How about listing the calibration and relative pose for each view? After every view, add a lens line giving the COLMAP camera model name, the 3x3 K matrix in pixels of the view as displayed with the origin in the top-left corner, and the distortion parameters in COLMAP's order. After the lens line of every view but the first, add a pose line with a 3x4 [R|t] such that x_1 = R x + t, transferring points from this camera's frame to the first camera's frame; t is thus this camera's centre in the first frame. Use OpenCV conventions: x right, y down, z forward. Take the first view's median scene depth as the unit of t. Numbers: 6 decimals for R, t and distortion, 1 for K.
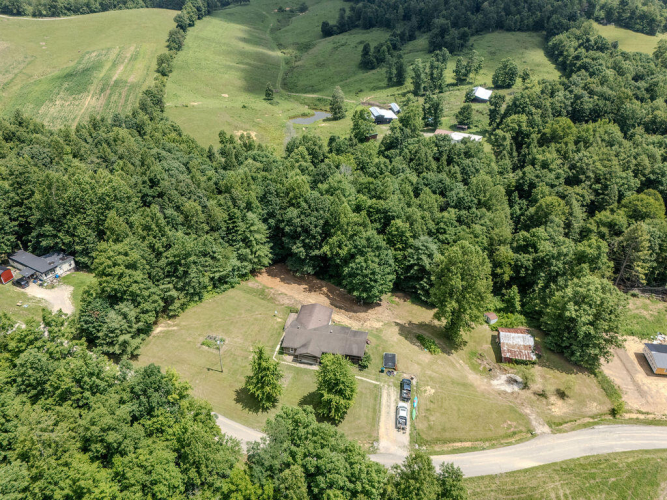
lens RADIAL K [[491.8, 0, 333.3], [0, 491.8, 249.9], [0, 0, 1]] dist [0.071614, -0.061830]
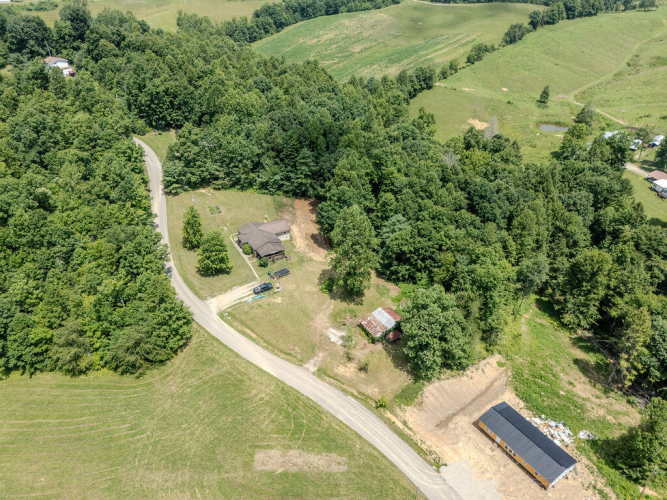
lens RADIAL K [[491.8, 0, 331.2], [0, 491.8, 250.1], [0, 0, 1]] dist [0.071614, -0.061830]
pose [[0.663679, 0.407957, -0.626978, 0.897285], [-0.405634, 0.900526, 0.156569, -0.073172], [0.628483, 0.150412, 0.763142, 0.093707]]
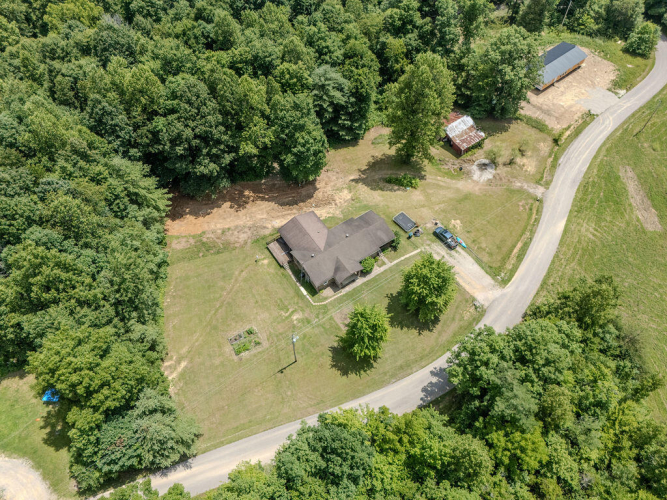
lens RADIAL K [[491.8, 0, 330.7], [0, 491.8, 248.9], [0, 0, 1]] dist [0.071614, -0.061830]
pose [[0.697373, -0.603843, 0.386064, -0.326303], [0.396035, 0.773621, 0.494638, -0.214992], [-0.597351, -0.192053, 0.778645, 0.346876]]
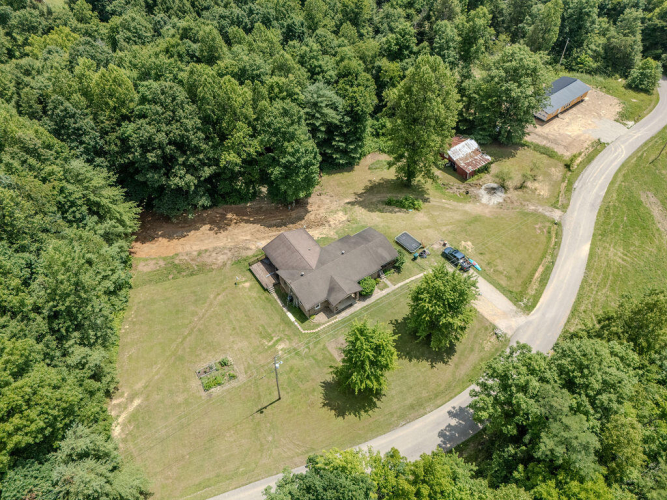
lens RADIAL K [[491.8, 0, 330.7], [0, 491.8, 250.6], [0, 0, 1]] dist [0.071614, -0.061830]
pose [[0.691206, -0.540094, 0.480138, -0.325353], [0.391658, 0.838340, 0.379197, -0.100701], [-0.607321, -0.074053, 0.790998, 0.421650]]
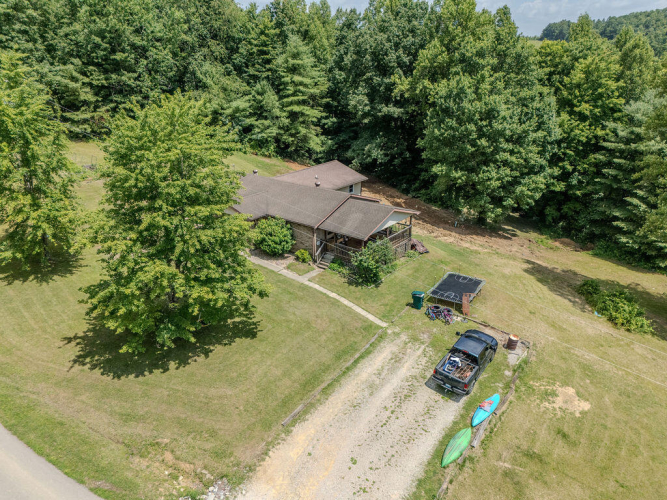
lens RADIAL K [[491.8, 0, 333.6], [0, 491.8, 245.6], [0, 0, 1]] dist [0.071614, -0.061830]
pose [[0.893374, 0.170369, -0.415760, 0.158067], [-0.243597, 0.961183, -0.129564, 0.237823], [0.377548, 0.217027, 0.900198, 0.627045]]
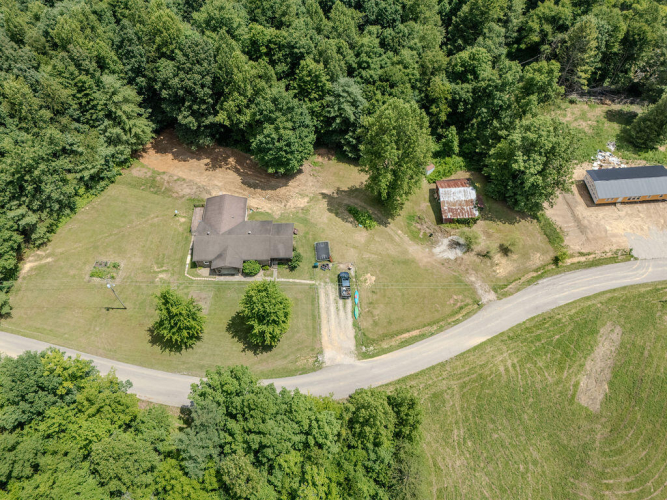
lens RADIAL K [[491.8, 0, 331.5], [0, 491.8, 247.1], [0, 0, 1]] dist [0.071614, -0.061830]
pose [[0.977494, -0.177288, 0.114339, 0.029329], [0.114733, 0.901592, 0.417096, -0.131509], [-0.177033, -0.394590, 0.901642, 0.201336]]
